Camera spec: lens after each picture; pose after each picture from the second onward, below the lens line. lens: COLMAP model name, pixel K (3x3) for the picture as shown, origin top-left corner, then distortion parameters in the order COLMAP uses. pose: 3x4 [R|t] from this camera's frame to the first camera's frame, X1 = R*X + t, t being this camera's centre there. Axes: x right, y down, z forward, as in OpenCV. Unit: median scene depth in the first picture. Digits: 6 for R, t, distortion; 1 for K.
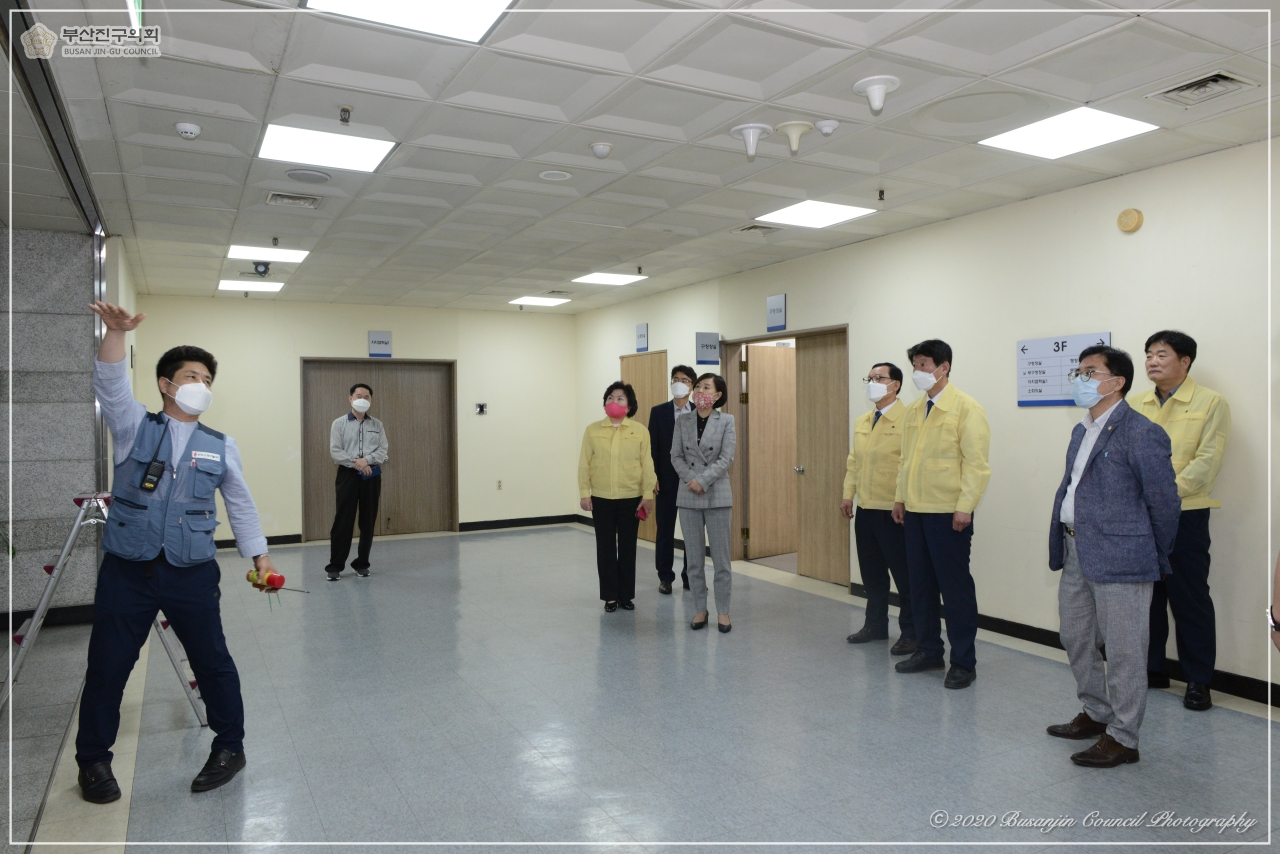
lens RADIAL K [[870.1, 0, 640.0], [0, 870.1, 427.0], [0, 0, 1]] dist [-0.020289, 0.003615]
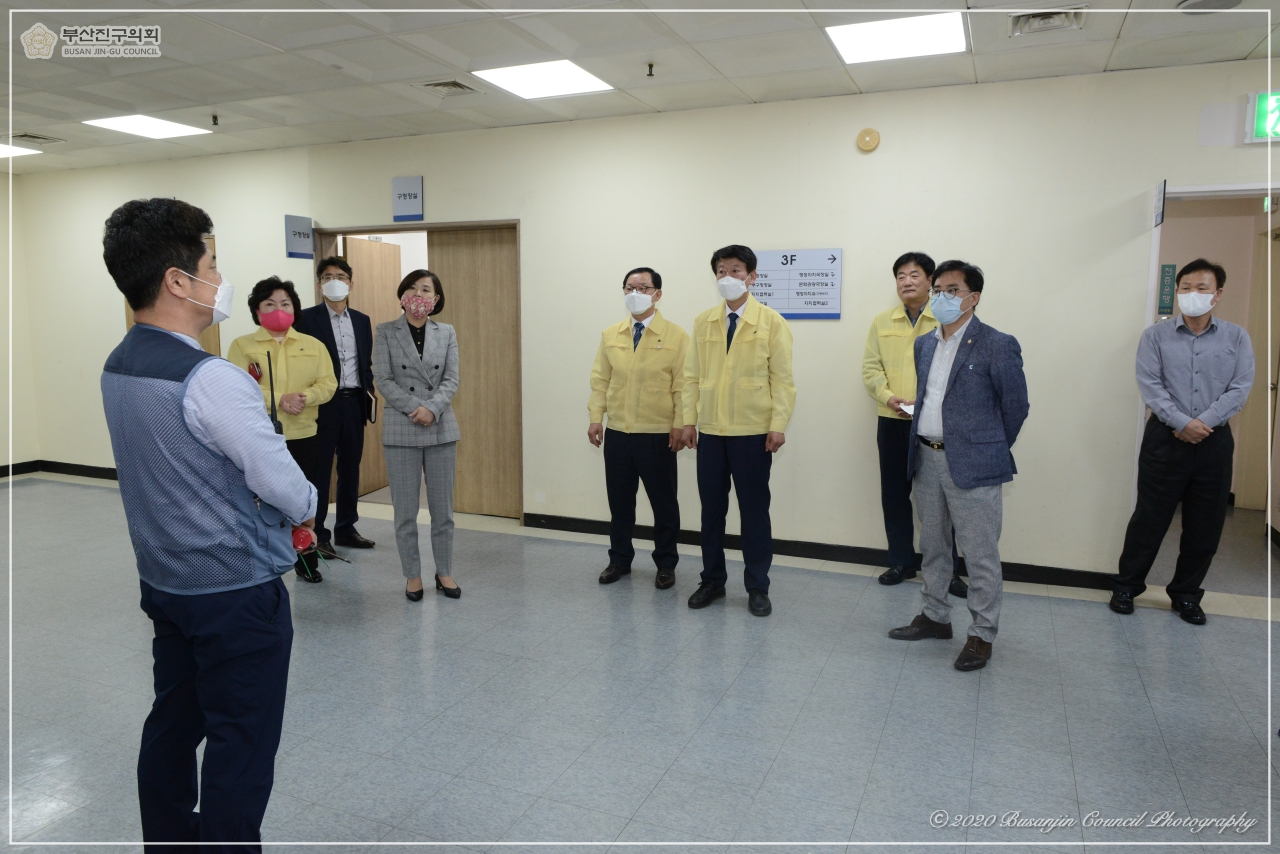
lens RADIAL K [[870.1, 0, 640.0], [0, 870.1, 427.0], [0, 0, 1]] dist [-0.020289, 0.003615]
pose [[0.782833, -0.059129, 0.619416, -0.202959], [-0.005889, 0.994726, 0.102398, -0.002370], [-0.622203, -0.083808, 0.778357, 0.221517]]
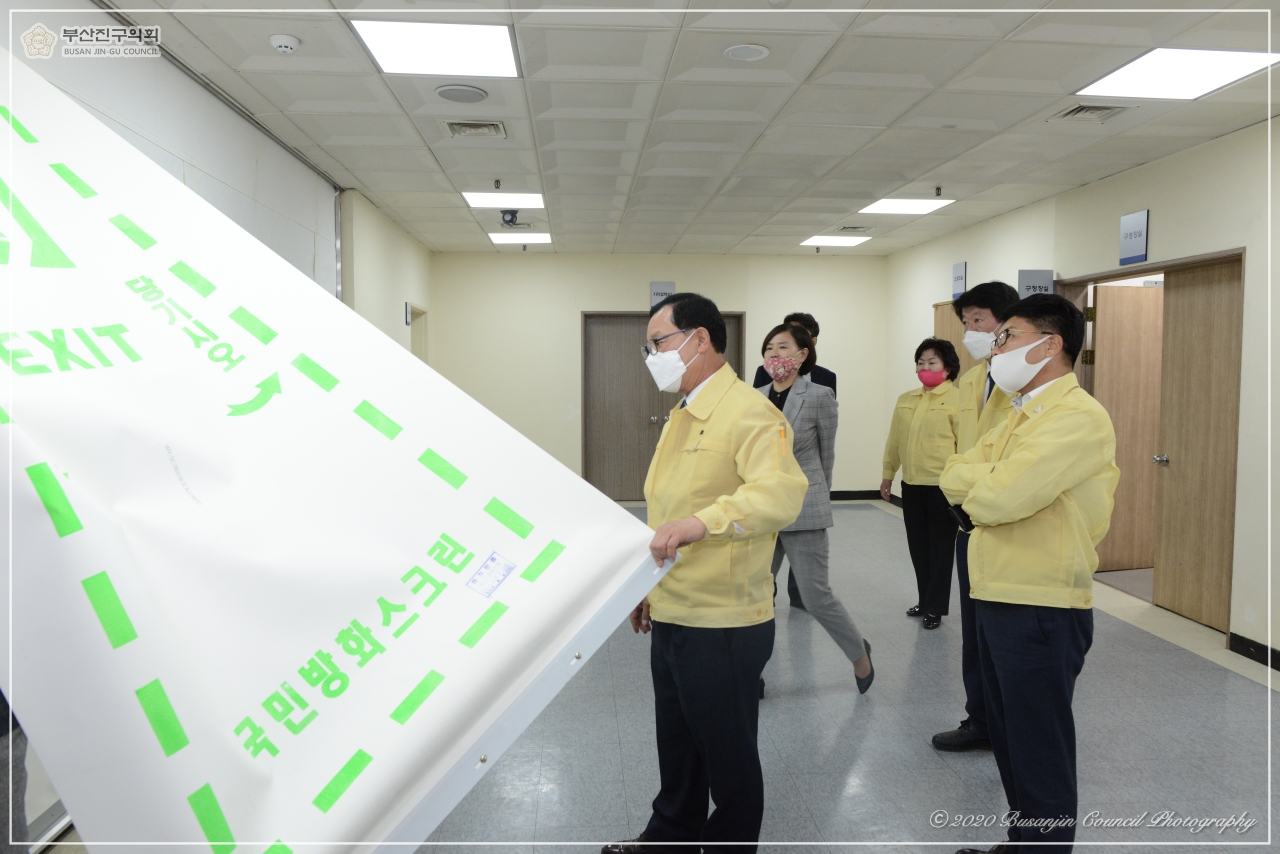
lens RADIAL K [[870.1, 0, 640.0], [0, 870.1, 427.0], [0, 0, 1]] dist [-0.020289, 0.003615]
pose [[0.913697, 0.035821, -0.404813, 0.084154], [-0.013861, 0.998275, 0.057050, -0.012462], [0.406159, -0.046515, 0.912618, 0.196932]]
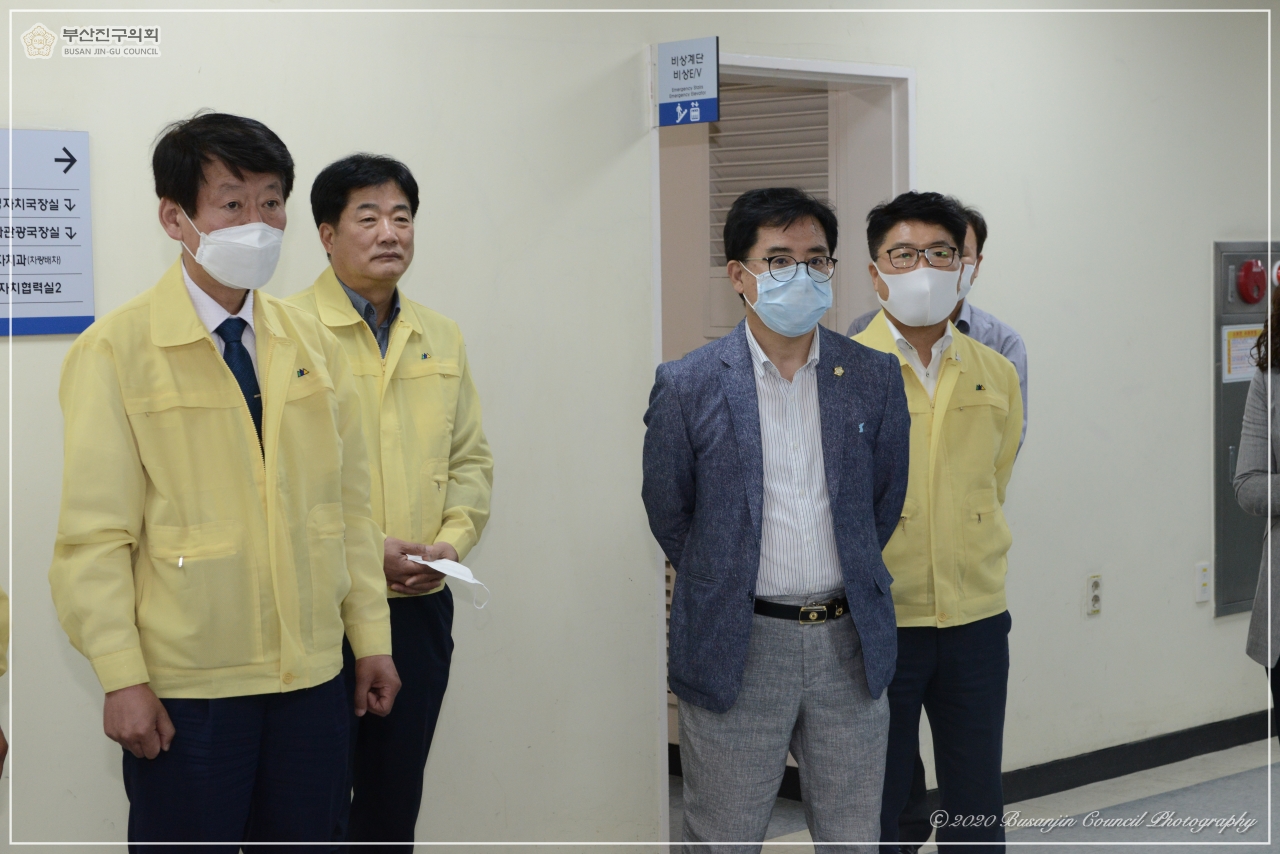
lens RADIAL K [[2364.3, 0, 640.0], [0, 2364.3, 427.0], [0, 0, 1]] dist [0.046253, 0.104681]
pose [[-0.255478, -0.030840, 0.966323, -0.320085], [0.033353, 0.998615, 0.040689, -0.013781], [-0.966239, 0.042625, -0.254096, 0.696104]]
